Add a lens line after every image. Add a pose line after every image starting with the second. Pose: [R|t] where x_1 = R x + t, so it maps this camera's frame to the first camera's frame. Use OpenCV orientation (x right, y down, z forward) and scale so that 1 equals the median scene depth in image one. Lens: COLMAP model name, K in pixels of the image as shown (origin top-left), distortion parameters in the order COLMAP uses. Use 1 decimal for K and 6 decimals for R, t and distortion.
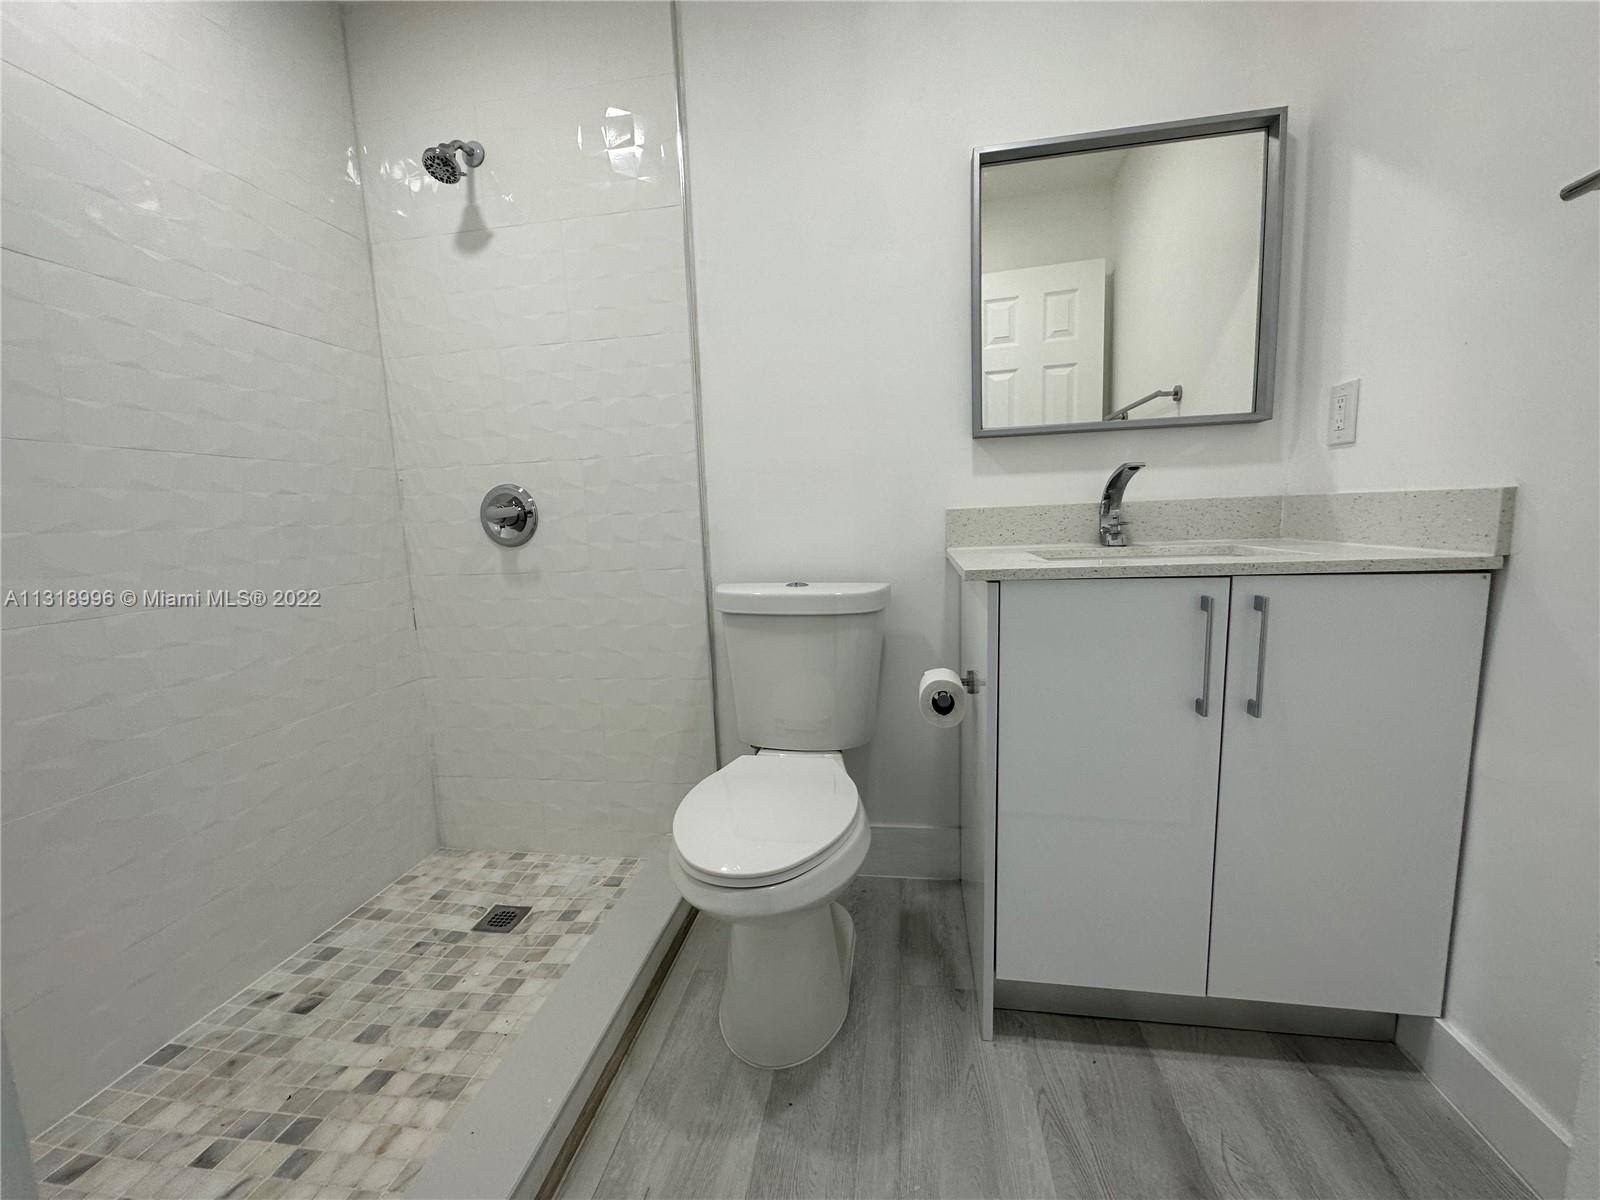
lens RADIAL K [[625.8, 0, 792.4], [0, 625.8, 600.1], [0, 0, 1]] dist [0.000347, -0.000110]
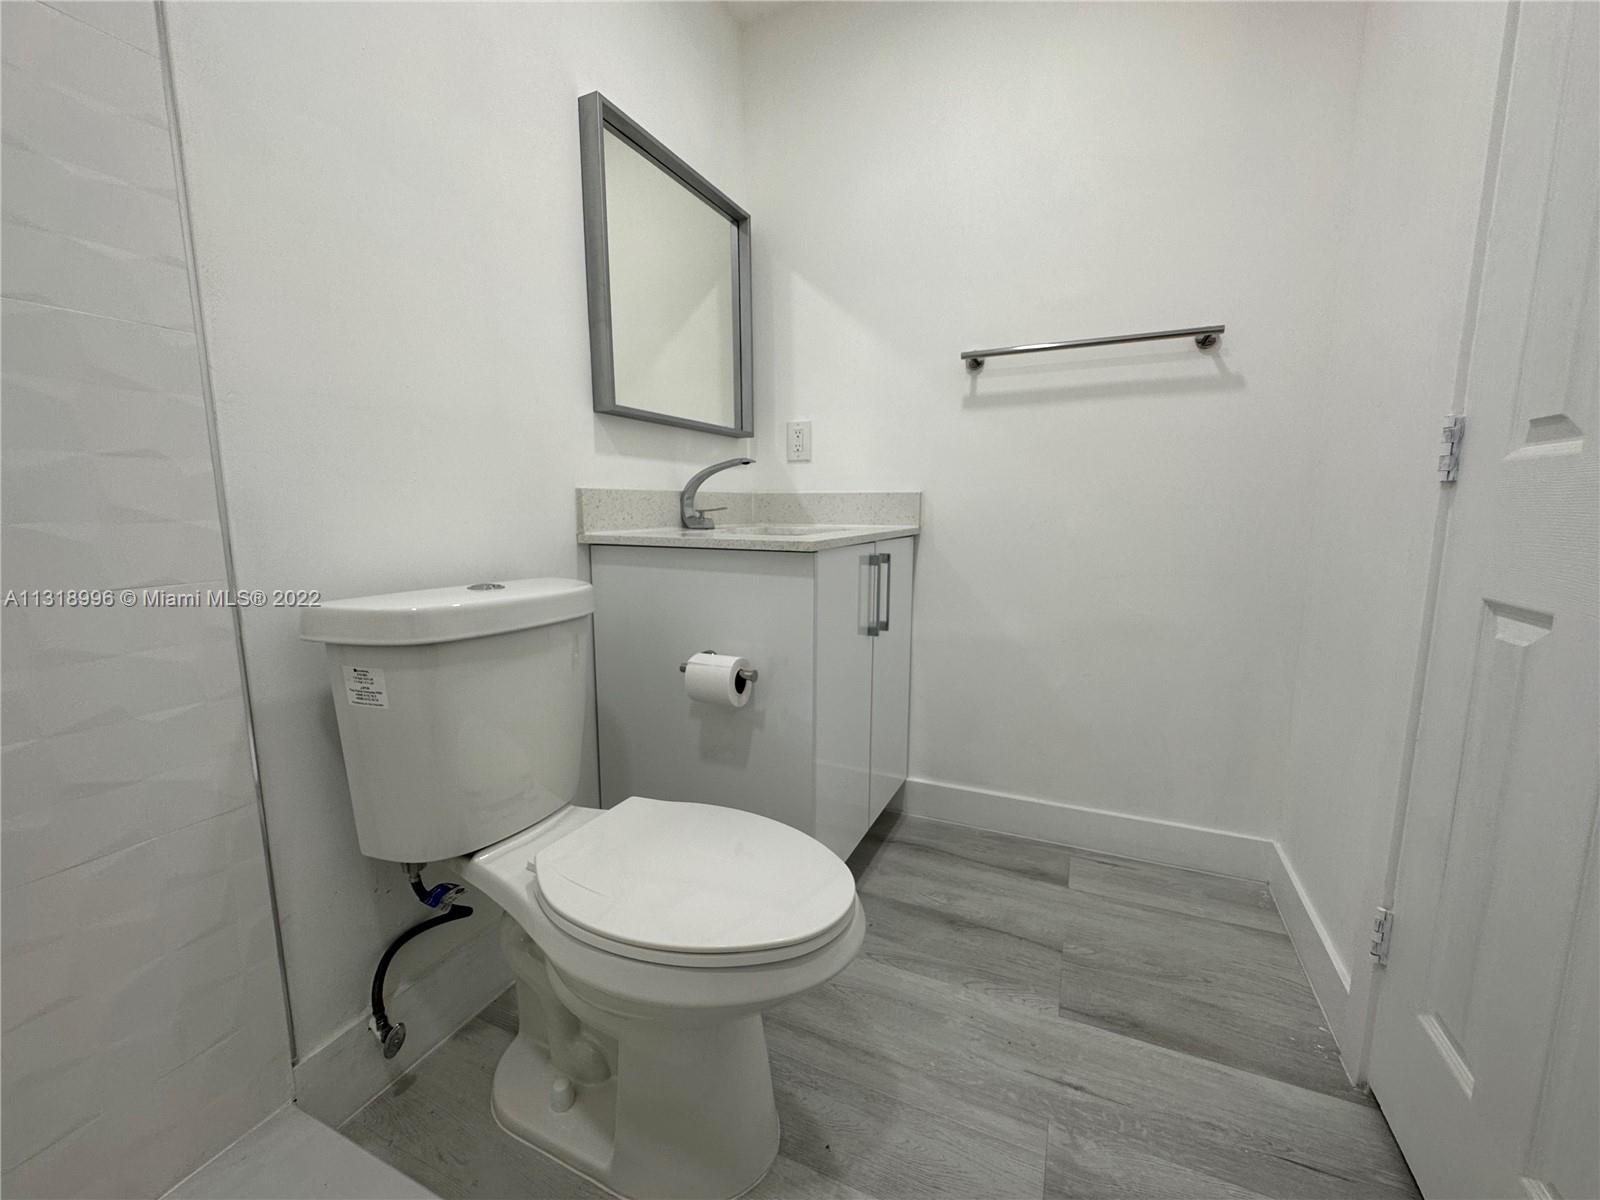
lens RADIAL K [[639.9, 0, 802.2], [0, 639.9, 598.5], [0, 0, 1]] dist [-0.000439, 0.000209]
pose [[0.266134, -0.102233, 0.958499, -0.620476], [0.116696, 0.990463, 0.073241, -0.026700], [-0.956846, 0.092362, 0.275526, 0.551905]]
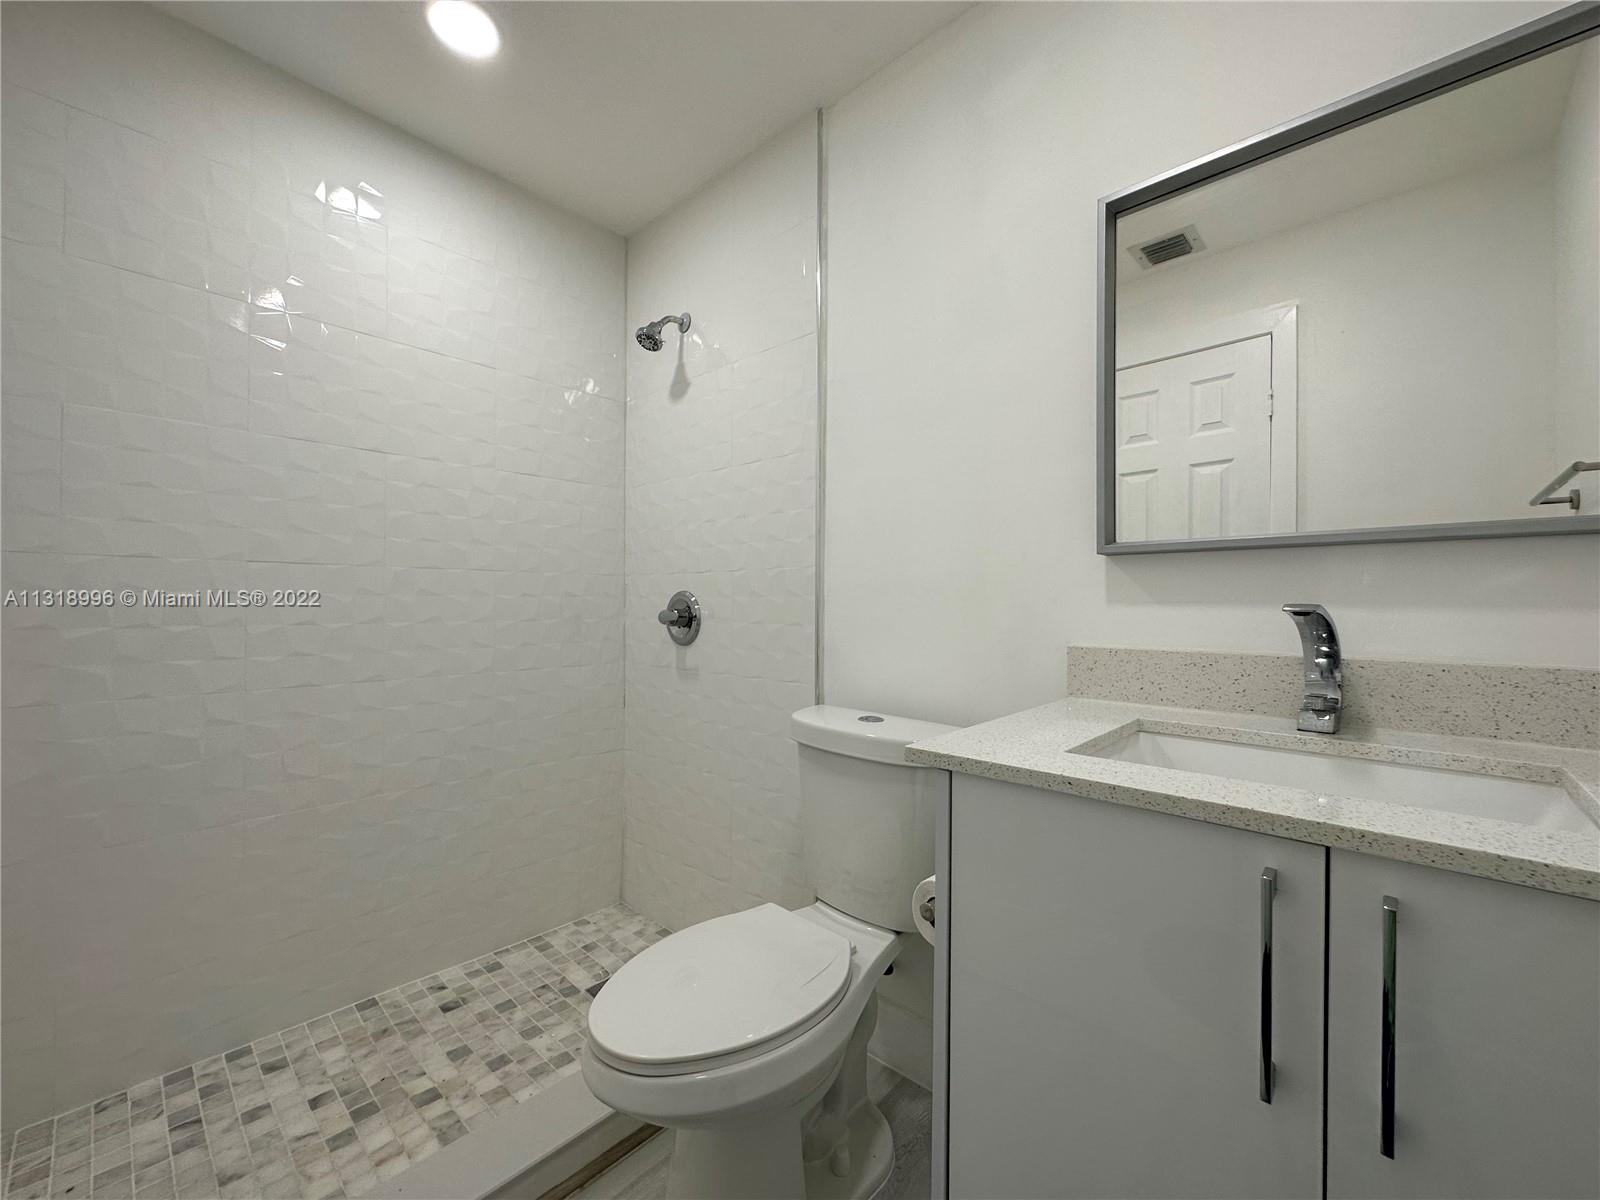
lens RADIAL K [[625.2, 0, 773.9], [0, 625.2, 606.8], [0, 0, 1]] dist [-0.001196, 0.000005]
pose [[0.840200, 0.042365, -0.540620, 0.413723], [-0.108060, 0.990030, -0.090357, -0.099287], [0.531401, 0.134337, 0.836401, 0.197483]]
